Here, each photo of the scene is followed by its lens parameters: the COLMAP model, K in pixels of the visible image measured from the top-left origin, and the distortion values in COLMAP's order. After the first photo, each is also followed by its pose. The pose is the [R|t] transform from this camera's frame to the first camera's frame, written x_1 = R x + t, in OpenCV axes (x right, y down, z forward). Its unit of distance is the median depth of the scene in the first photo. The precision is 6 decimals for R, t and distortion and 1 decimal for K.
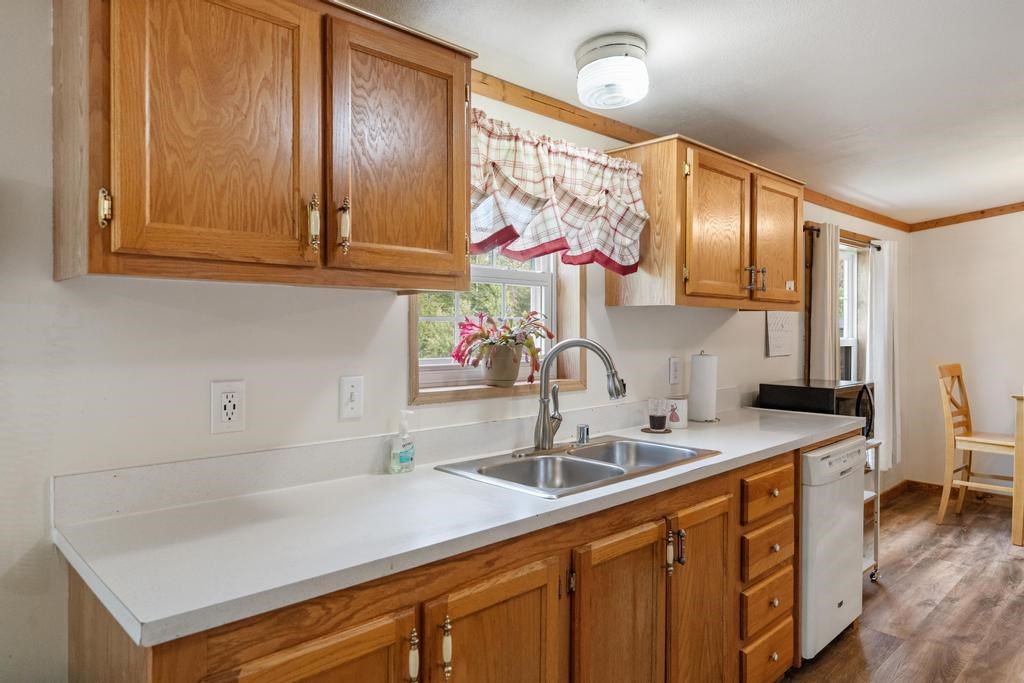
lens RADIAL K [[659.6, 0, 513.1], [0, 659.6, 332.8], [0, 0, 1]] dist [-0.005701, 0.002245]
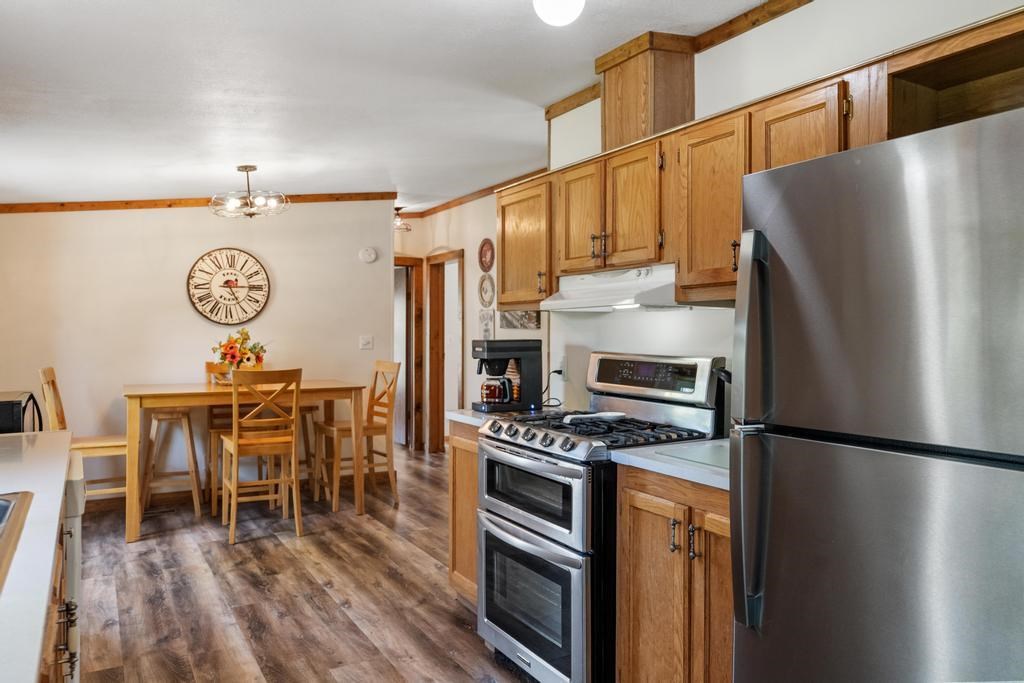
lens RADIAL K [[728.5, 0, 516.3], [0, 728.5, 337.9], [0, 0, 1]] dist [-0.006905, 0.008850]
pose [[0.241240, -0.013136, 0.970377, -0.285334], [0.014083, 0.999850, 0.010034, 0.010698], [-0.970363, 0.011245, 0.241389, 0.257333]]
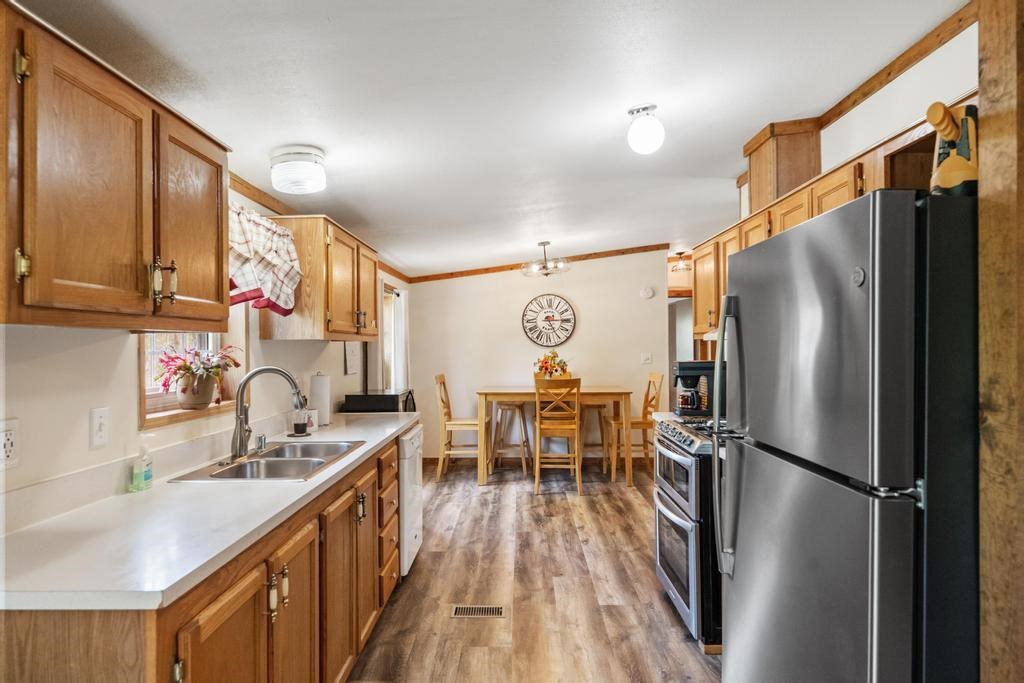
lens RADIAL K [[593.2, 0, 509.7], [0, 593.2, 343.2], [0, 0, 1]] dist [-0.007159, 0.002165]
pose [[0.709480, -0.007694, 0.704684, -0.331833], [0.020481, 0.999743, -0.009705, -0.013612], [-0.704428, 0.021318, 0.709455, -0.135278]]
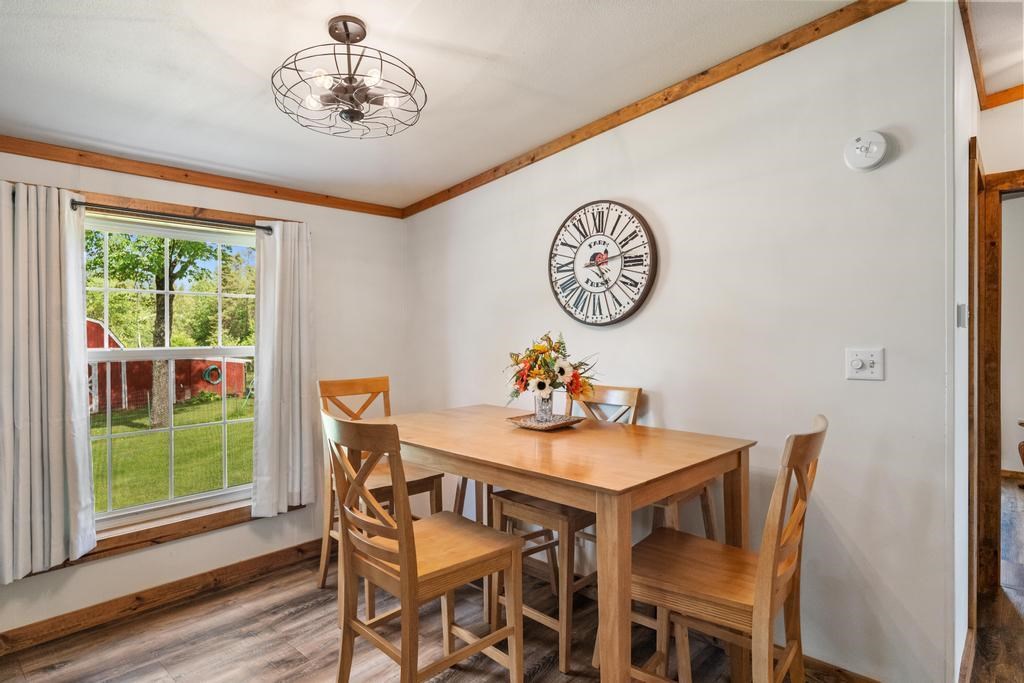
lens RADIAL K [[568.0, 0, 511.1], [0, 568.0, 333.8], [0, 0, 1]] dist [0.002009, 0.000124]
pose [[0.998225, -0.010093, 0.058695, 1.538481], [0.010417, 0.999932, -0.005209, 0.000775], [-0.058638, 0.005811, 0.998262, 0.594592]]
